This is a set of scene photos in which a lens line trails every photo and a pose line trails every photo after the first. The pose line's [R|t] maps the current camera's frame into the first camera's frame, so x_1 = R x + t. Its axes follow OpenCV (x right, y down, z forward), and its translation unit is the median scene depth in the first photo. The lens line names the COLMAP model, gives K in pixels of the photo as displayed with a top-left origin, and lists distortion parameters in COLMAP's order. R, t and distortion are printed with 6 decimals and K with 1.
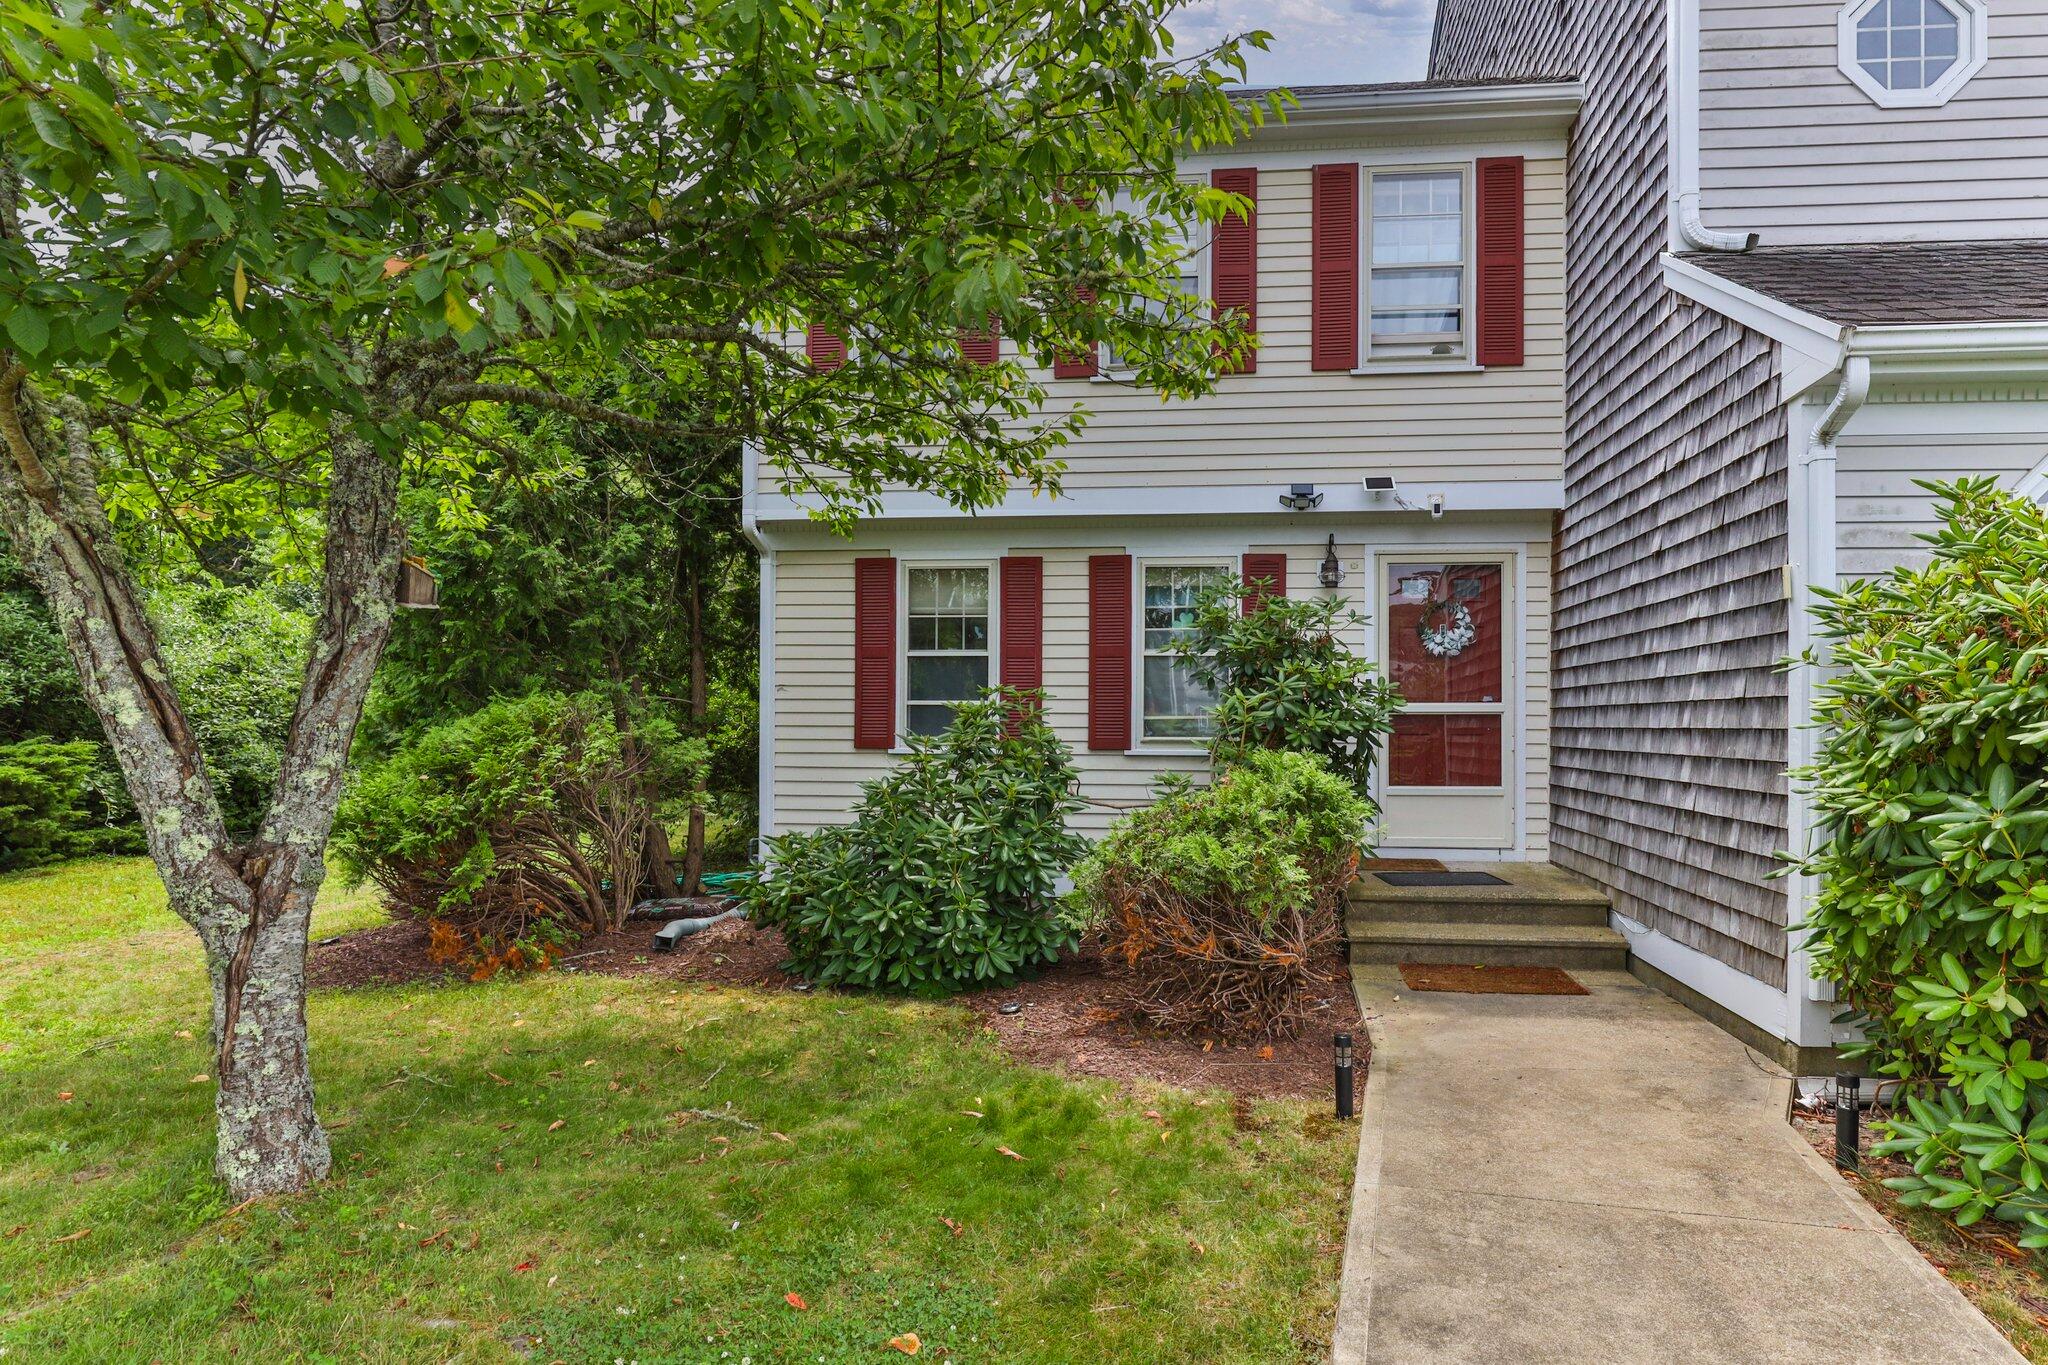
lens RADIAL K [[1147.9, 0, 1092.6], [0, 1147.9, 732.2], [0, 0, 1]] dist [-0.013537, -0.001755]
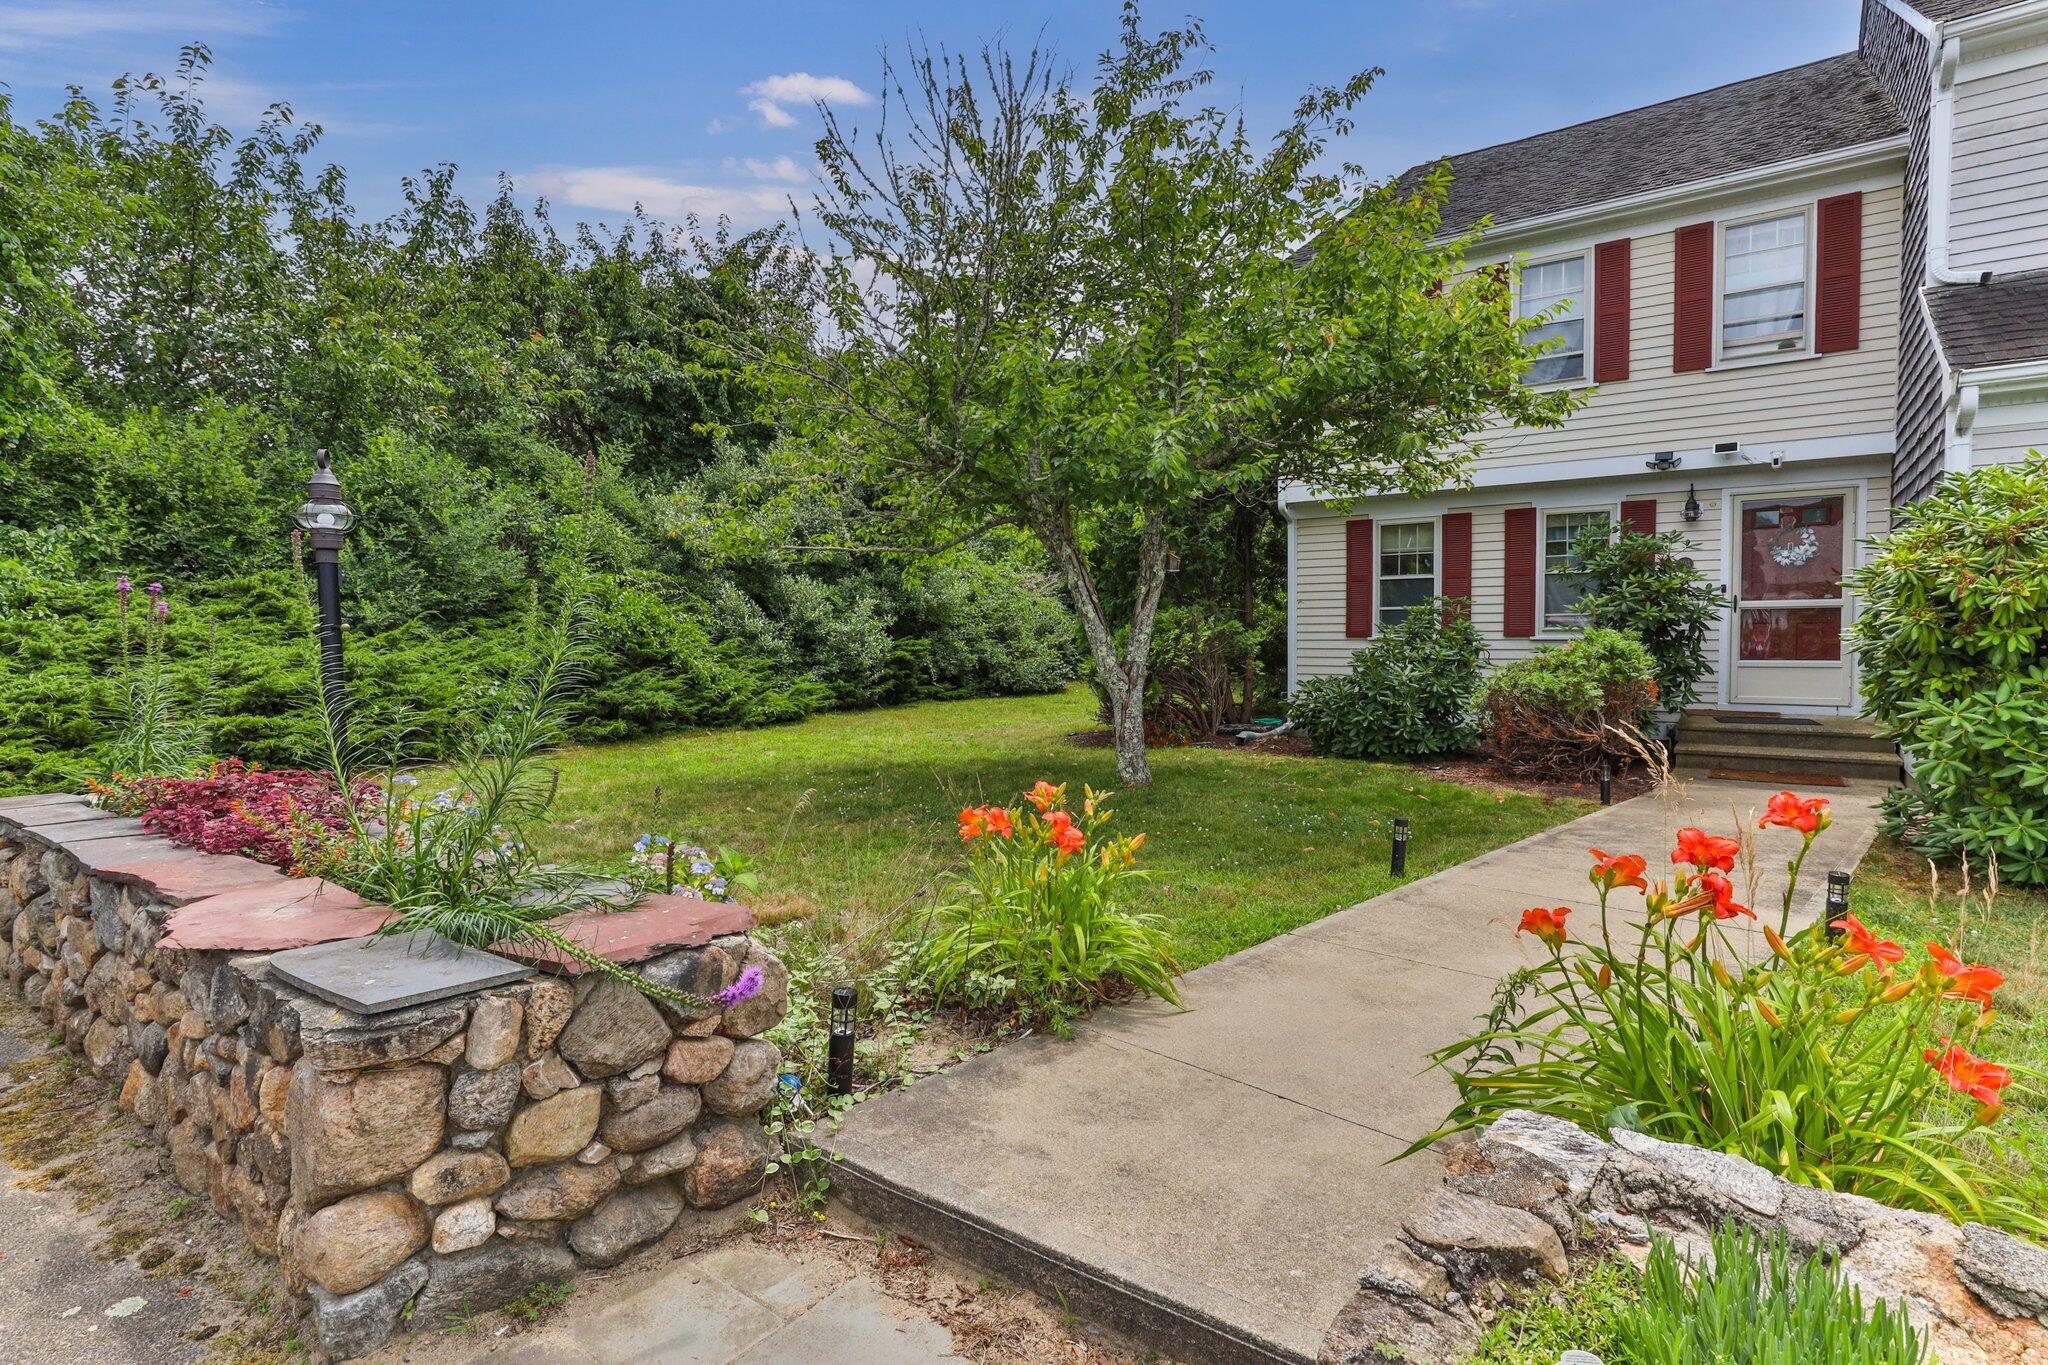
lens RADIAL K [[972.4, 0, 1020.8], [0, 972.4, 666.9], [0, 0, 1]] dist [-0.004684, 0.001454]
pose [[0.869342, 0.008104, -0.494145, 0.084826], [0.004482, 0.999695, 0.024280, 0.023561], [0.494191, -0.023323, 0.869040, -0.495337]]
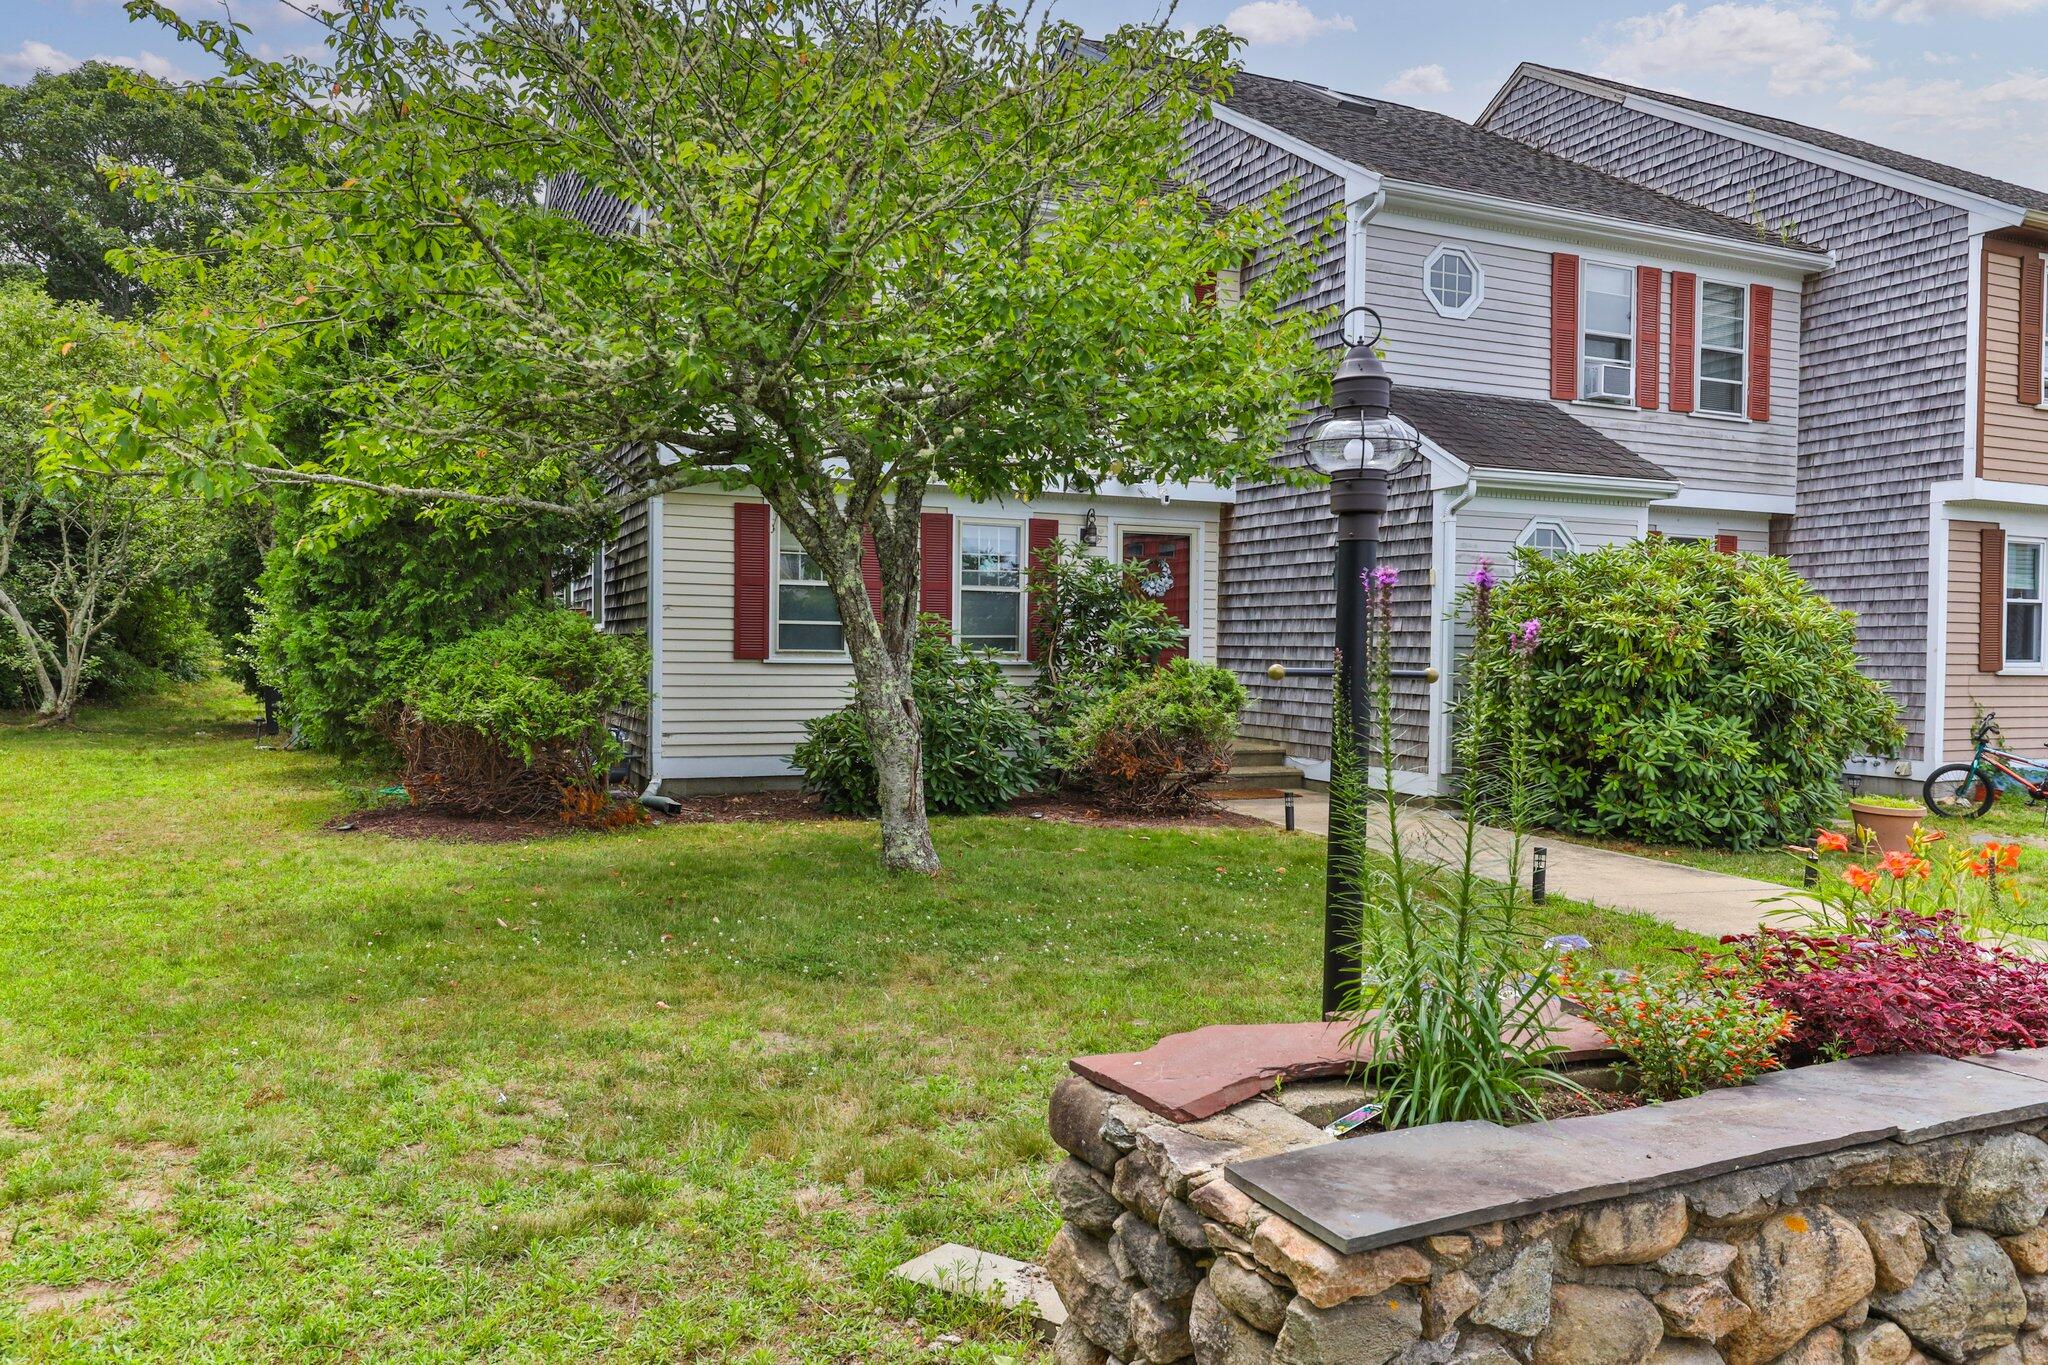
lens RADIAL K [[1397.9, 0, 1033.4], [0, 1397.9, 659.6], [0, 0, 1]] dist [0.022350, -0.010004]
pose [[0.878773, 0.002912, 0.477231, -0.715412], [-0.005679, 0.999974, 0.004354, 0.007526], [-0.477206, -0.006537, 0.878767, -0.514442]]
